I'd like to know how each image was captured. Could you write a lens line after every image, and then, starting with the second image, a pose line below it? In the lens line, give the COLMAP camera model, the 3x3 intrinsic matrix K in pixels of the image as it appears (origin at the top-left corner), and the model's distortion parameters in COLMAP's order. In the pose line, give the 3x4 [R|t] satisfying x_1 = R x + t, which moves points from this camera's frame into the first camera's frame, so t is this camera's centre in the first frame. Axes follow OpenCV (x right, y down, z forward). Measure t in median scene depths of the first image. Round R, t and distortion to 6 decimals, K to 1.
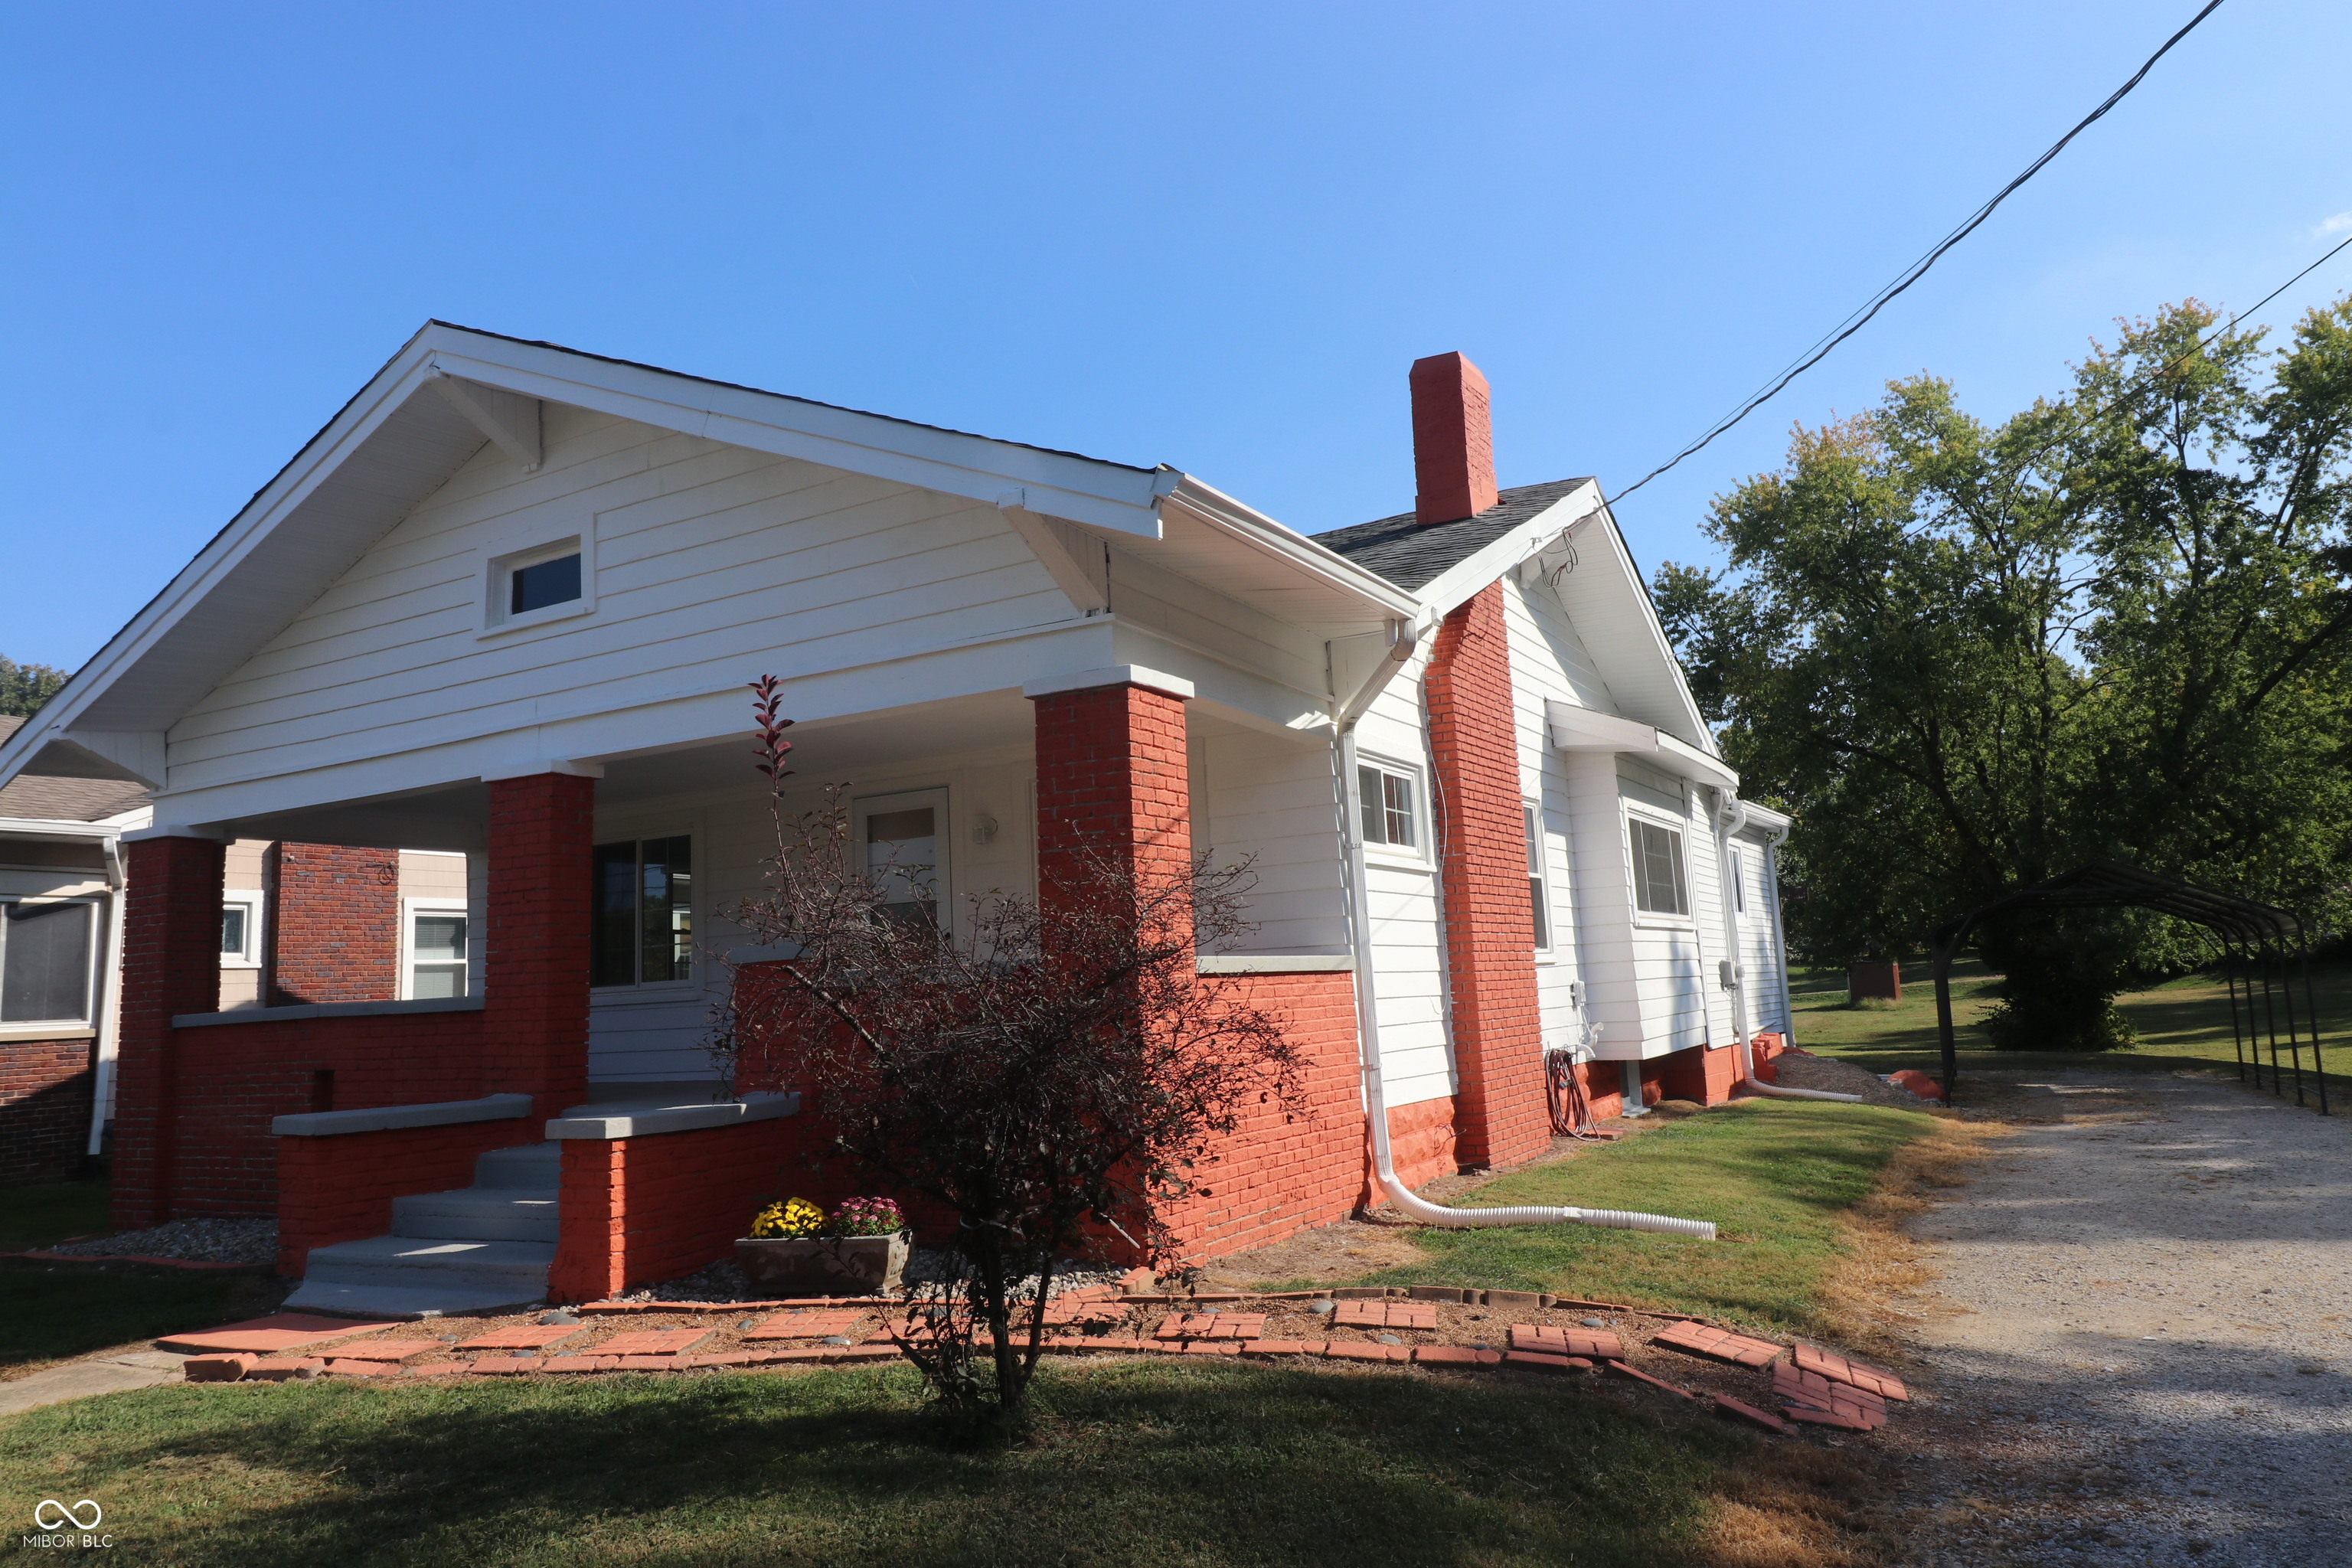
lens RADIAL K [[1629.6, 0, 1177.0], [0, 1629.6, 740.0], [0, 0, 1]] dist [0.001715, 0.000629]
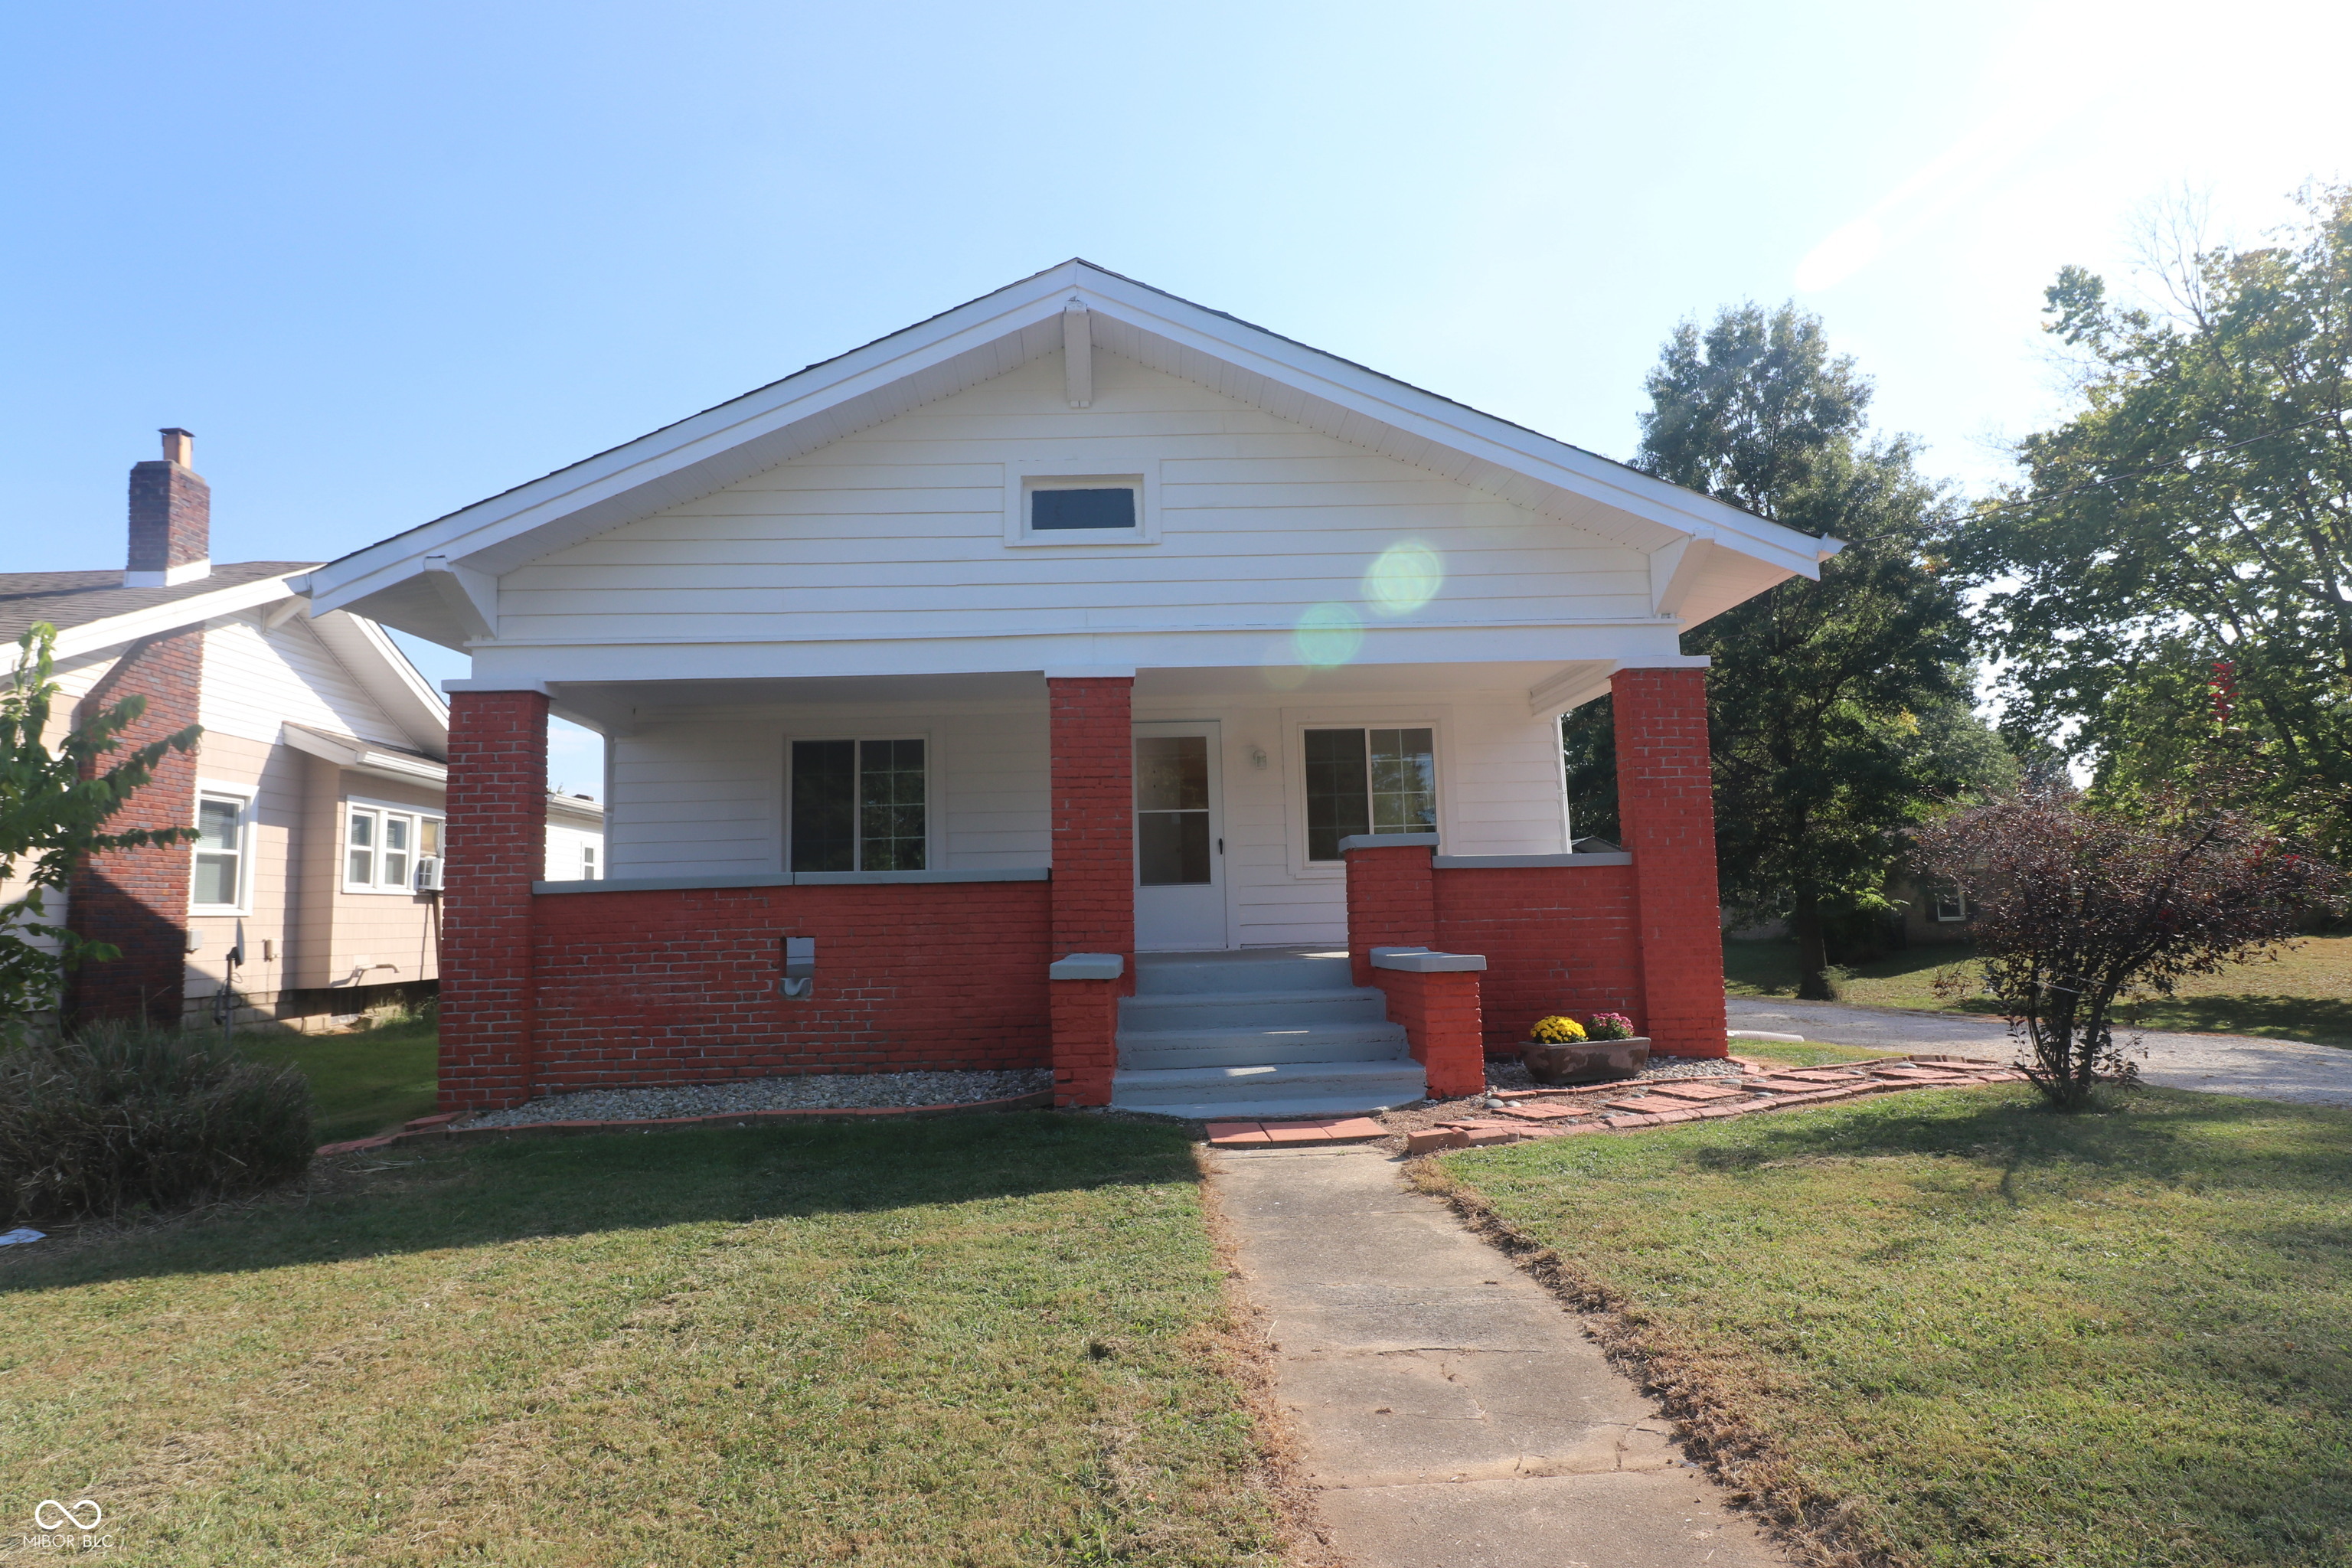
lens RADIAL K [[1379.8, 0, 1170.0], [0, 1379.8, 758.5], [0, 0, 1]] dist [0.000261, -0.005397]
pose [[0.841110, 0.084107, 0.534284, -0.822857], [-0.097337, 0.995246, -0.003435, 0.072948], [-0.532033, -0.049117, 0.845298, 0.146394]]
